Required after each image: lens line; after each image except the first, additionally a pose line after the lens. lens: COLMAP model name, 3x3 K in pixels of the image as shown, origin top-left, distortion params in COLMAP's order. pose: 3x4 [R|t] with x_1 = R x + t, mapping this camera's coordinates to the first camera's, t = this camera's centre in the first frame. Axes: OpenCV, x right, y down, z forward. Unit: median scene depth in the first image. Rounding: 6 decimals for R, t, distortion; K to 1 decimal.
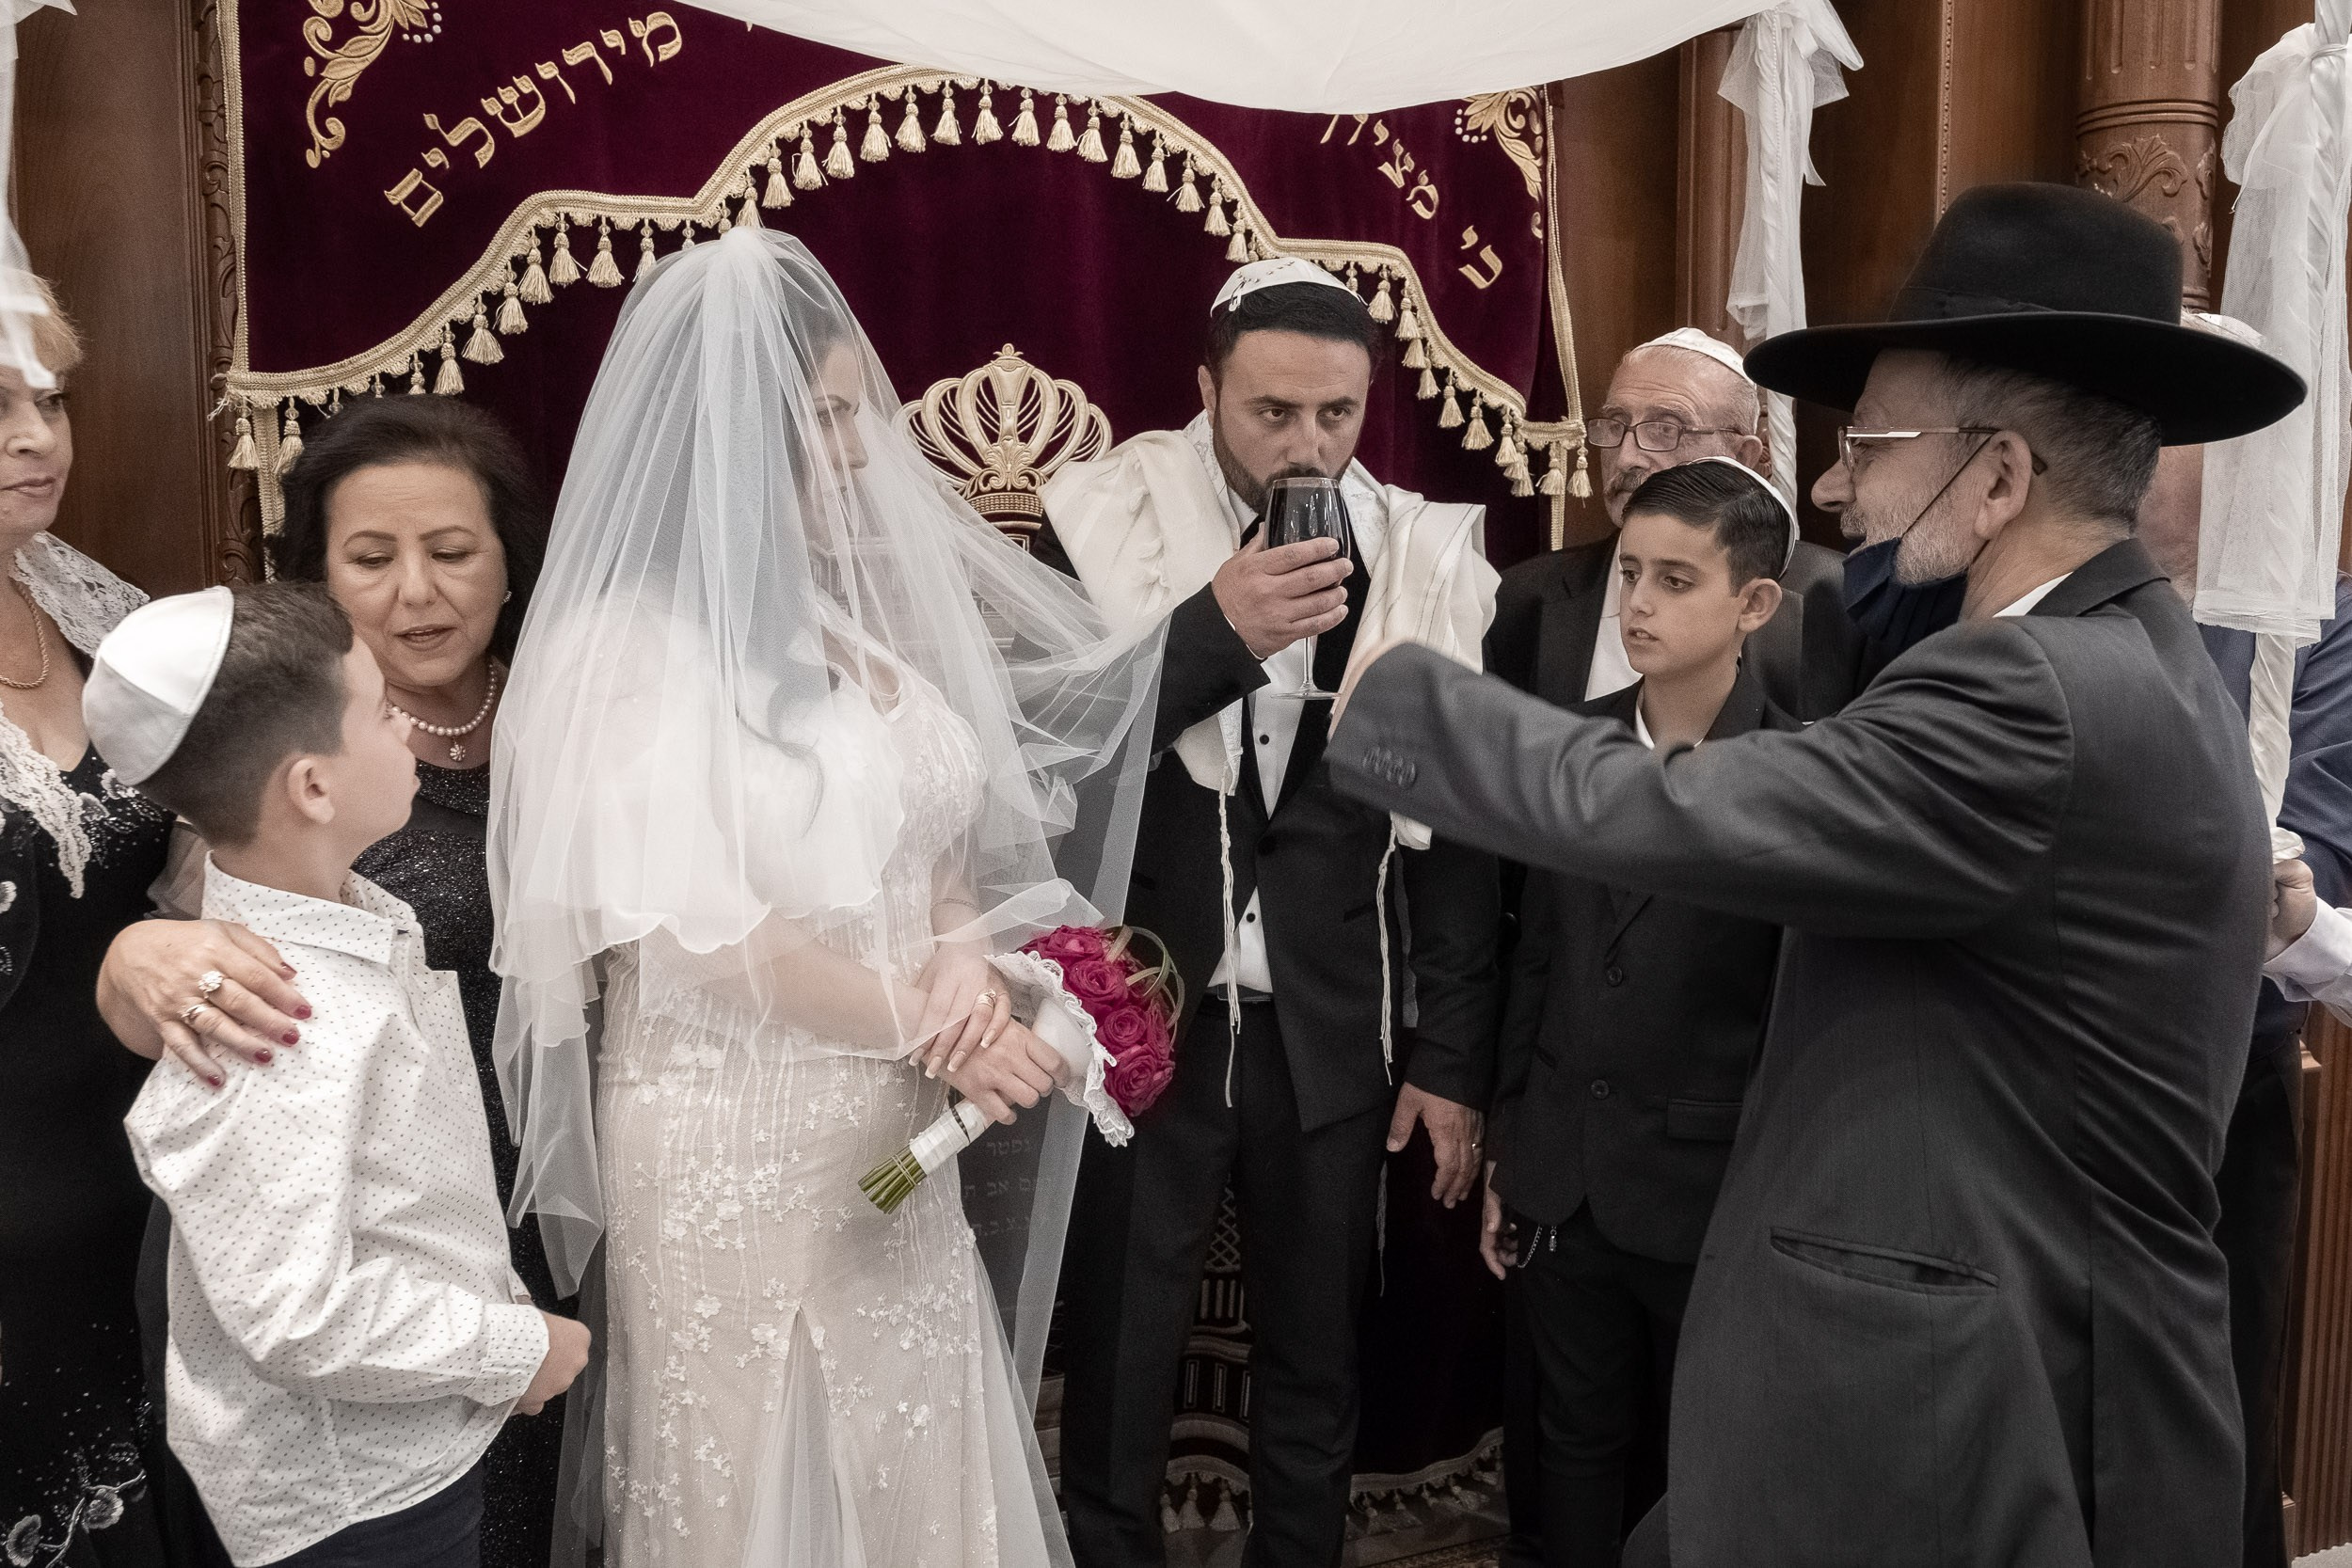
lens RADIAL K [[1928.5, 0, 1257.3], [0, 1928.5, 742.9], [0, 0, 1]] dist [-0.038604, 0.031263]
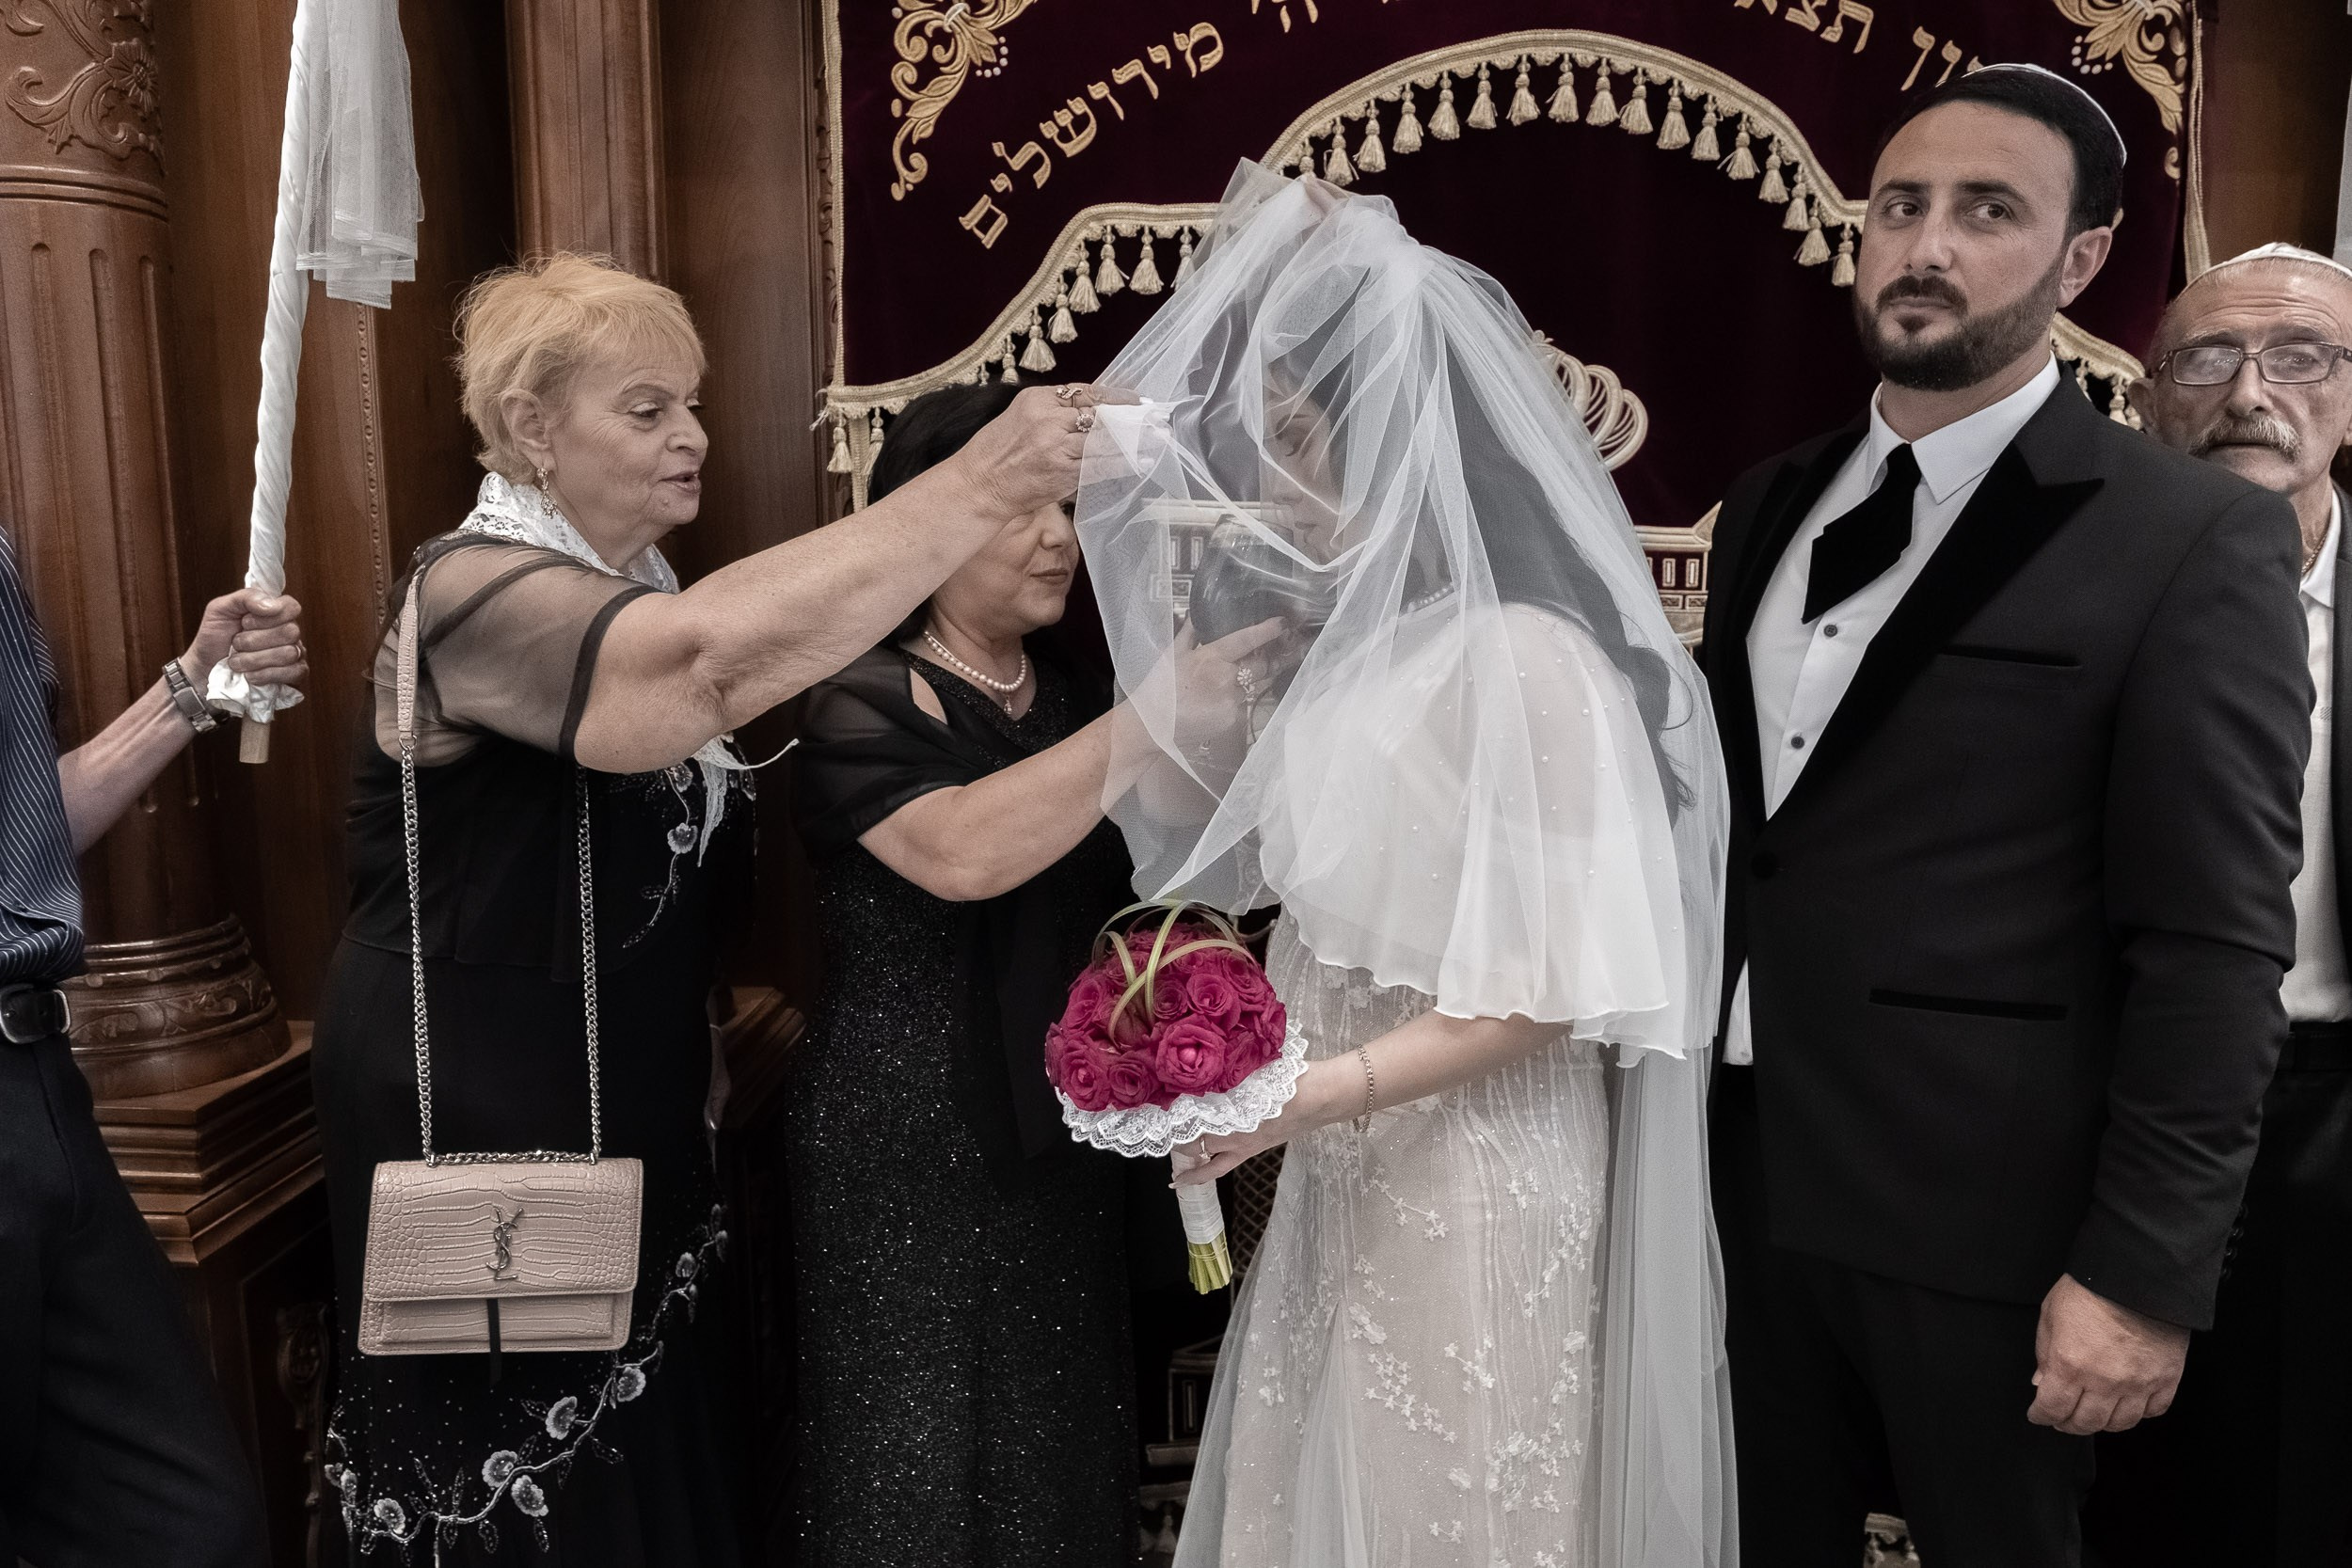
lens RADIAL K [[1650.8, 0, 1160.2], [0, 1650.8, 785.7], [0, 0, 1]] dist [-0.031688, 0.016785]
pose [[0.912727, 0.056932, -0.404583, 0.049005], [-0.035715, 0.997571, 0.059804, -0.019980], [0.407005, -0.040135, 0.912544, 0.153267]]
